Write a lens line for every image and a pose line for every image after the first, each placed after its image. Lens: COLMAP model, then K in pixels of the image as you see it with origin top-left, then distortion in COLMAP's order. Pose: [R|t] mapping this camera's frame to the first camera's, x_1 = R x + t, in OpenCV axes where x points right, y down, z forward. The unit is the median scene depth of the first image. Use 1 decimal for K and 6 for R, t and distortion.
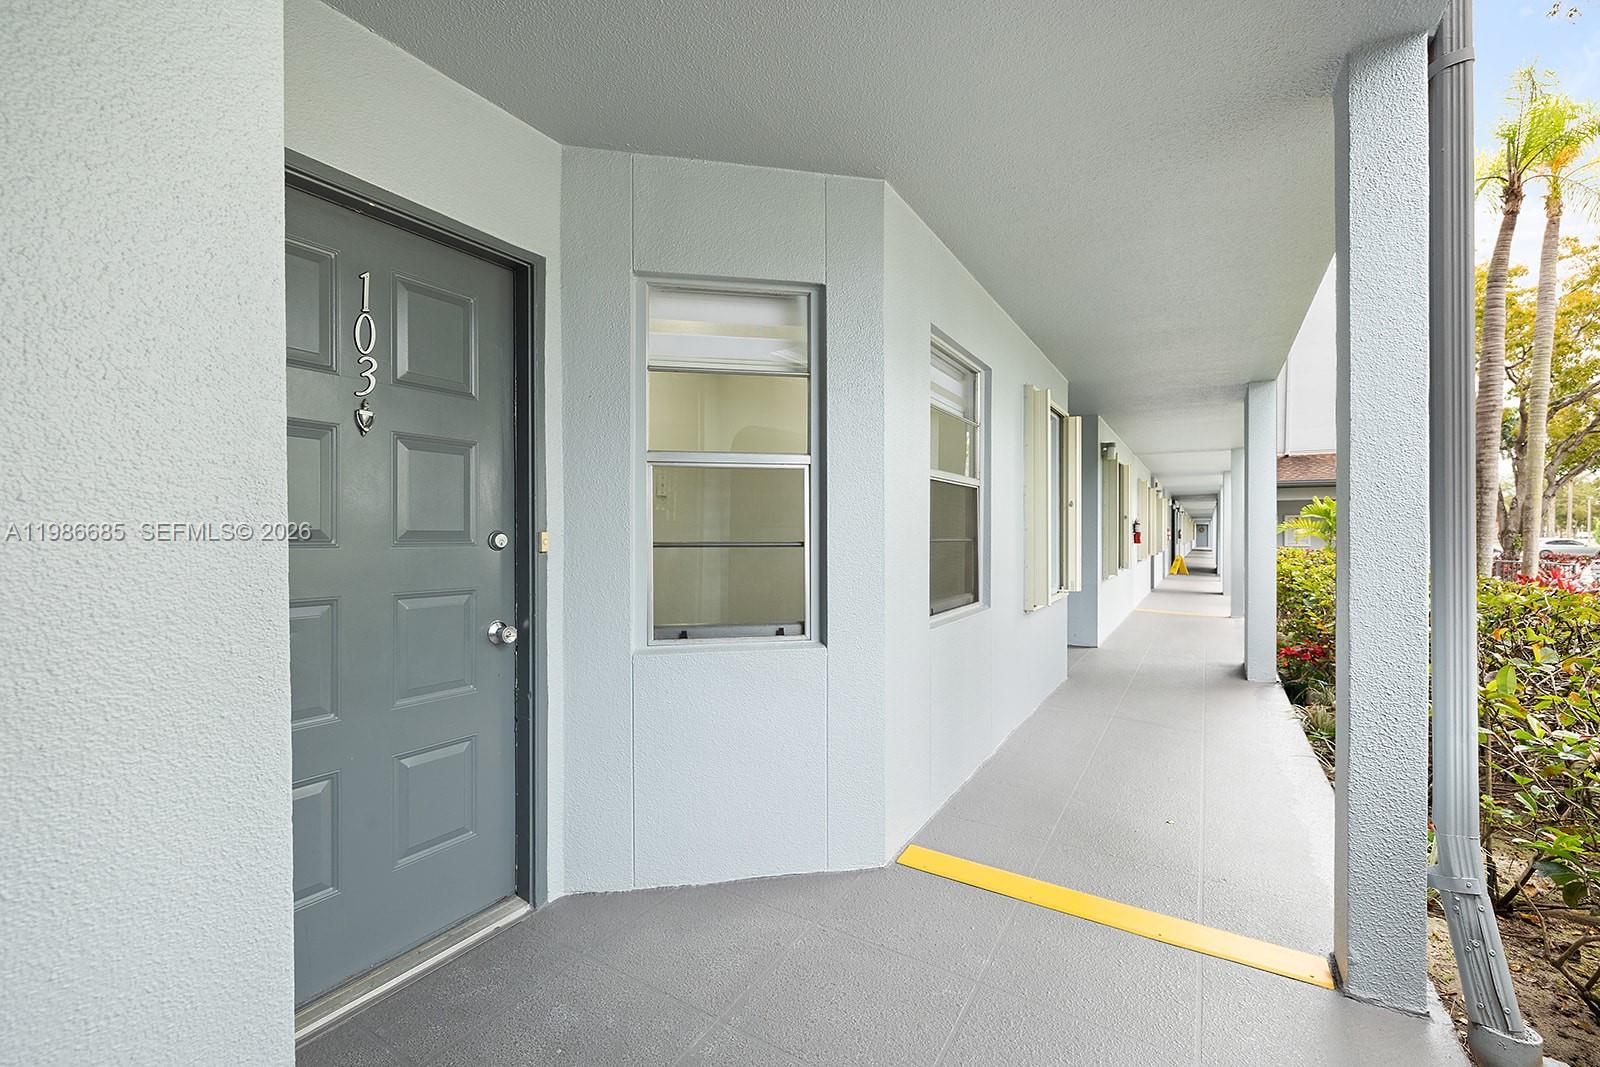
lens RADIAL K [[672.5, 0, 794.6], [0, 672.5, 534.3], [0, 0, 1]] dist [-0.000422, 0.000008]
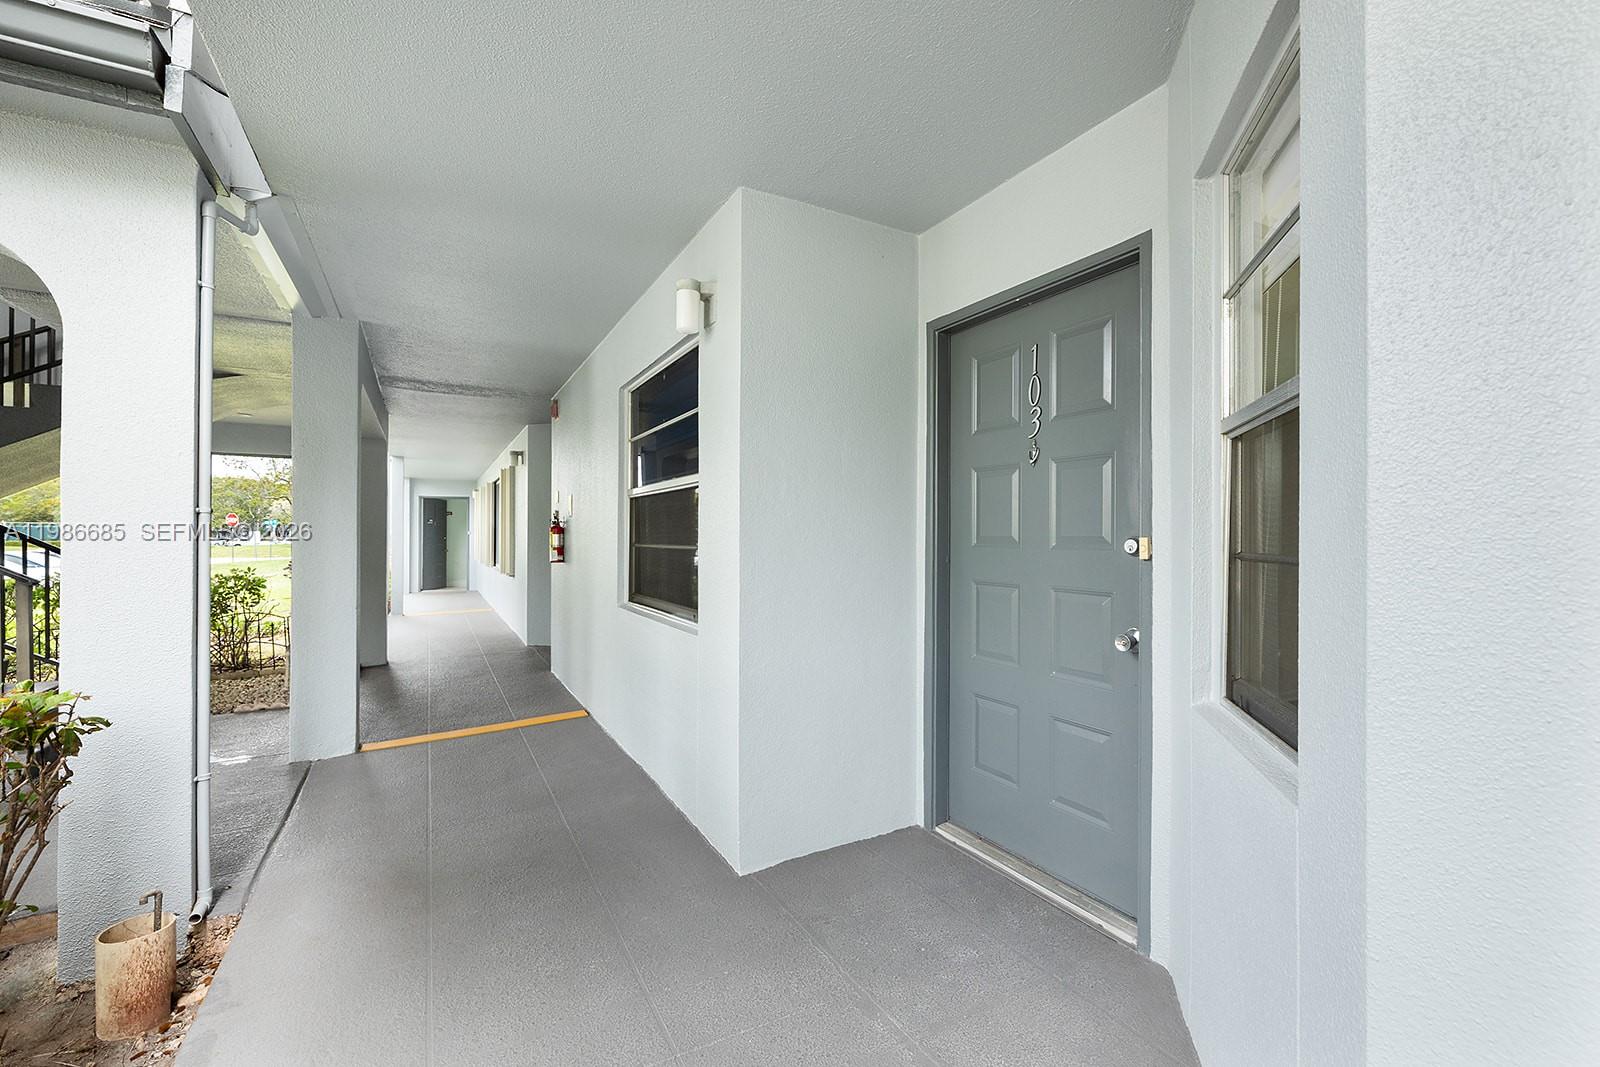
lens RADIAL K [[672.5, 0, 796.4], [0, 672.5, 534.6], [0, 0, 1]] dist [-0.000422, 0.000008]
pose [[-0.487864, 0.001015, -0.872919, 0.688703], [-0.000326, 0.999999, 0.001345, -0.010576], [0.872920, 0.000941, -0.487863, 1.115240]]
